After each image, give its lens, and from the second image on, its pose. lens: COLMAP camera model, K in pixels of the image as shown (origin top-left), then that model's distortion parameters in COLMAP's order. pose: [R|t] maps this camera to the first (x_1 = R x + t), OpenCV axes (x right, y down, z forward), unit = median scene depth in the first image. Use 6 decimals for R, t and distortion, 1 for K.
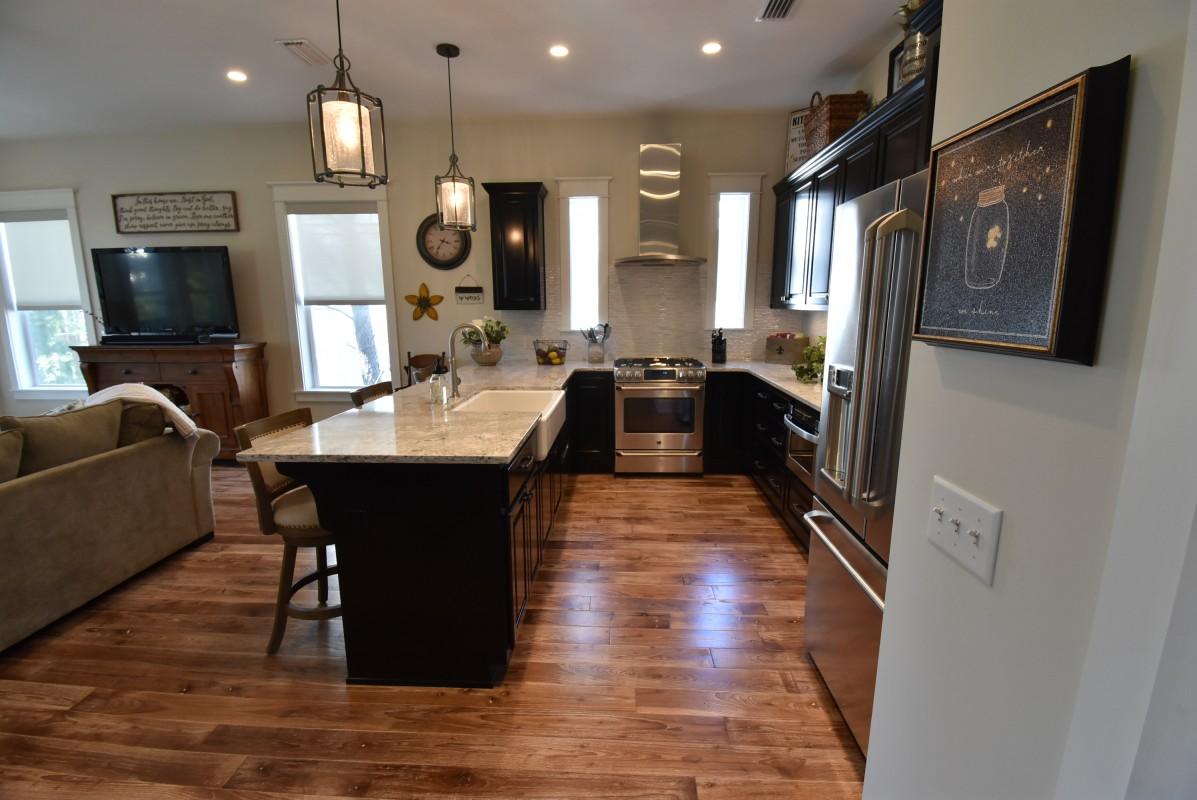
lens RADIAL K [[531.4, 0, 596.7], [0, 531.4, 402.9], [0, 0, 1]] dist [0.024710, -0.029395]
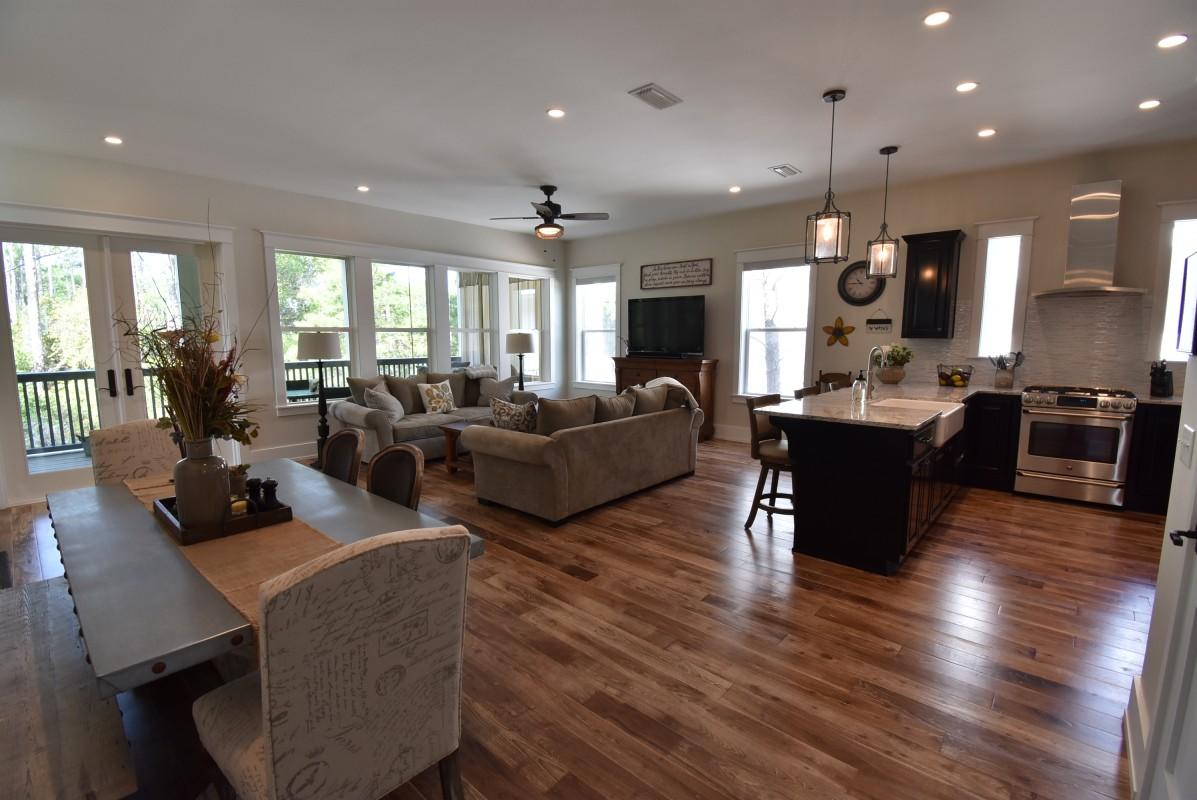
lens RADIAL K [[531.4, 0, 596.7], [0, 531.4, 402.9], [0, 0, 1]] dist [0.024710, -0.029395]
pose [[0.779183, 0.083555, -0.621202, 0.031533], [-0.117768, 0.992940, -0.014162, 0.067353], [0.615634, 0.084193, 0.783522, -0.347362]]
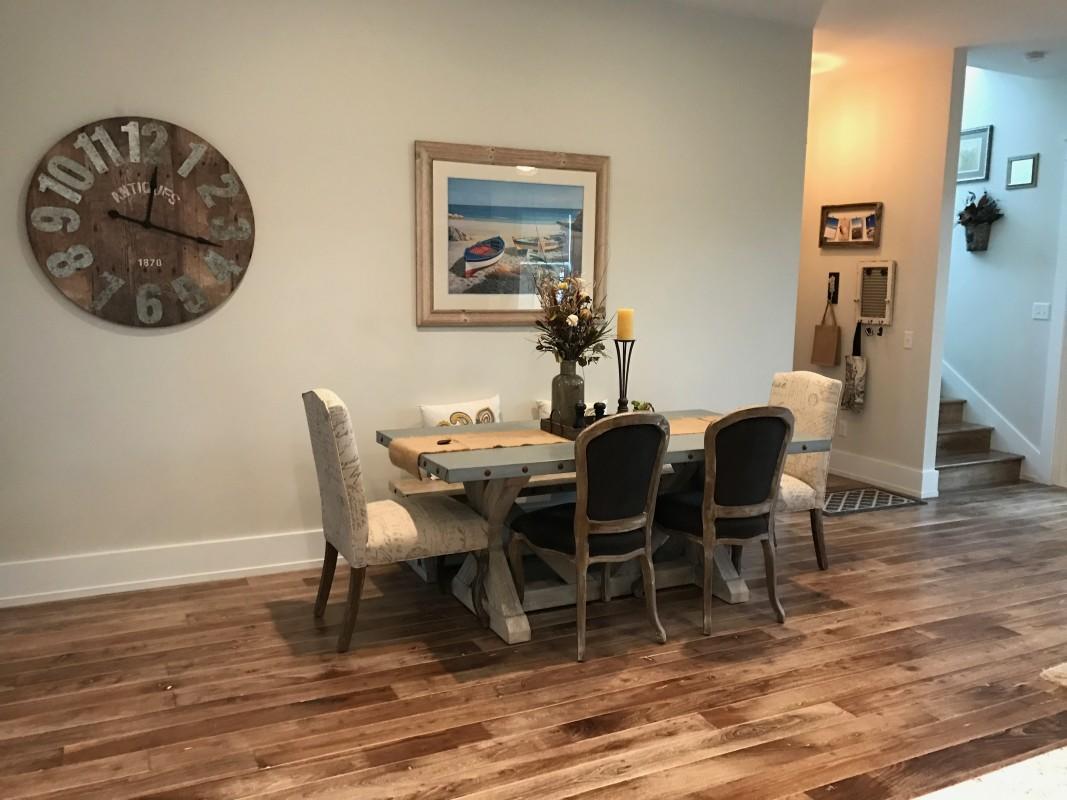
lens RADIAL K [[884.6, 0, 533.5], [0, 884.6, 400.0], [0, 0, 1]] dist [0.006150, 0.004447]
pose [[-0.872751, 0.059577, -0.484517, 0.018668], [-0.104125, 0.946965, 0.303997, -0.094710], [0.476932, 0.315764, -0.820261, 0.483950]]
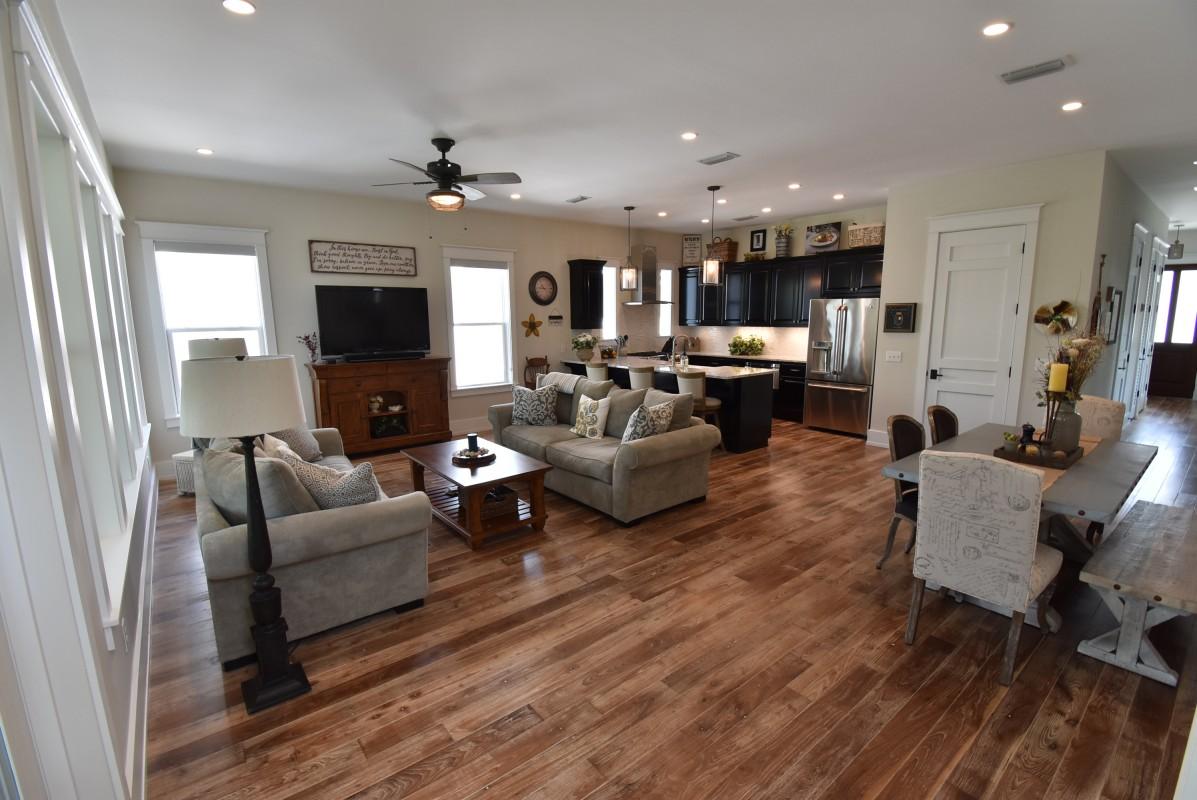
lens RADIAL K [[531.4, 0, 596.7], [0, 531.4, 402.9], [0, 0, 1]] dist [0.024710, -0.029395]
pose [[0.745645, -0.111910, 0.656878, -1.329137], [0.128750, 0.991416, 0.022756, 0.032327], [-0.653786, 0.067605, 0.753653, -0.333971]]
